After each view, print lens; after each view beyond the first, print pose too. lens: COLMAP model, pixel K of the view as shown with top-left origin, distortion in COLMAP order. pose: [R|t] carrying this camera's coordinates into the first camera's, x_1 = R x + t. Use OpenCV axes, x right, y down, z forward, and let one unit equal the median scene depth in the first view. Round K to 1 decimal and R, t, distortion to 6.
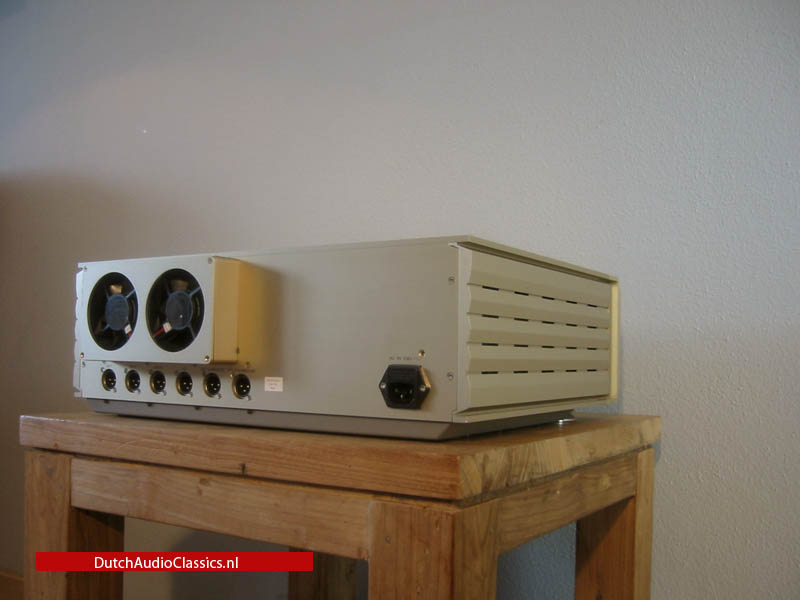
lens RADIAL K [[938.6, 0, 405.4], [0, 938.6, 299.2], [0, 0, 1]] dist [-0.113293, 0.000000]
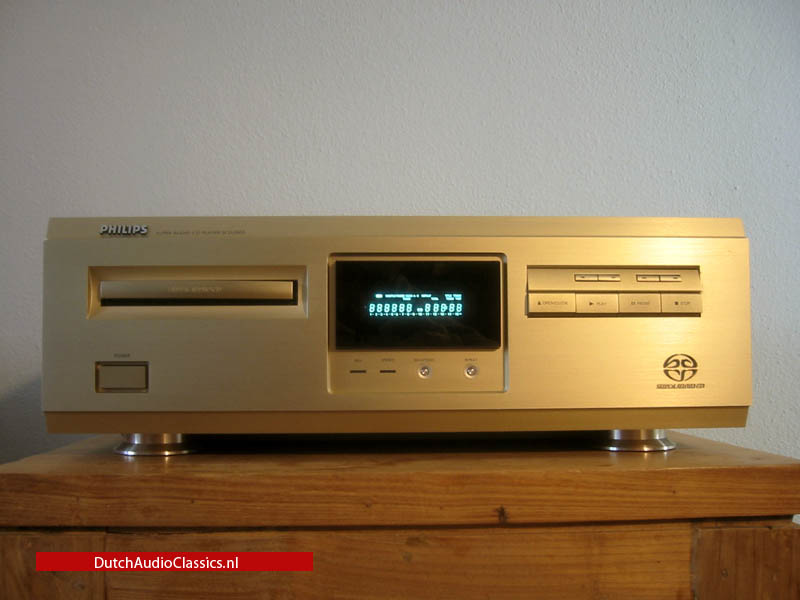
lens RADIAL K [[900.8, 0, 394.1], [0, 900.8, 298.4], [0, 0, 1]] dist [-0.103506, 0.000000]
pose [[0.784715, 0.019165, 0.619561, -0.652032], [-0.023148, 0.999731, -0.001606, 0.015651], [-0.619425, -0.013082, 0.784947, 0.490961]]
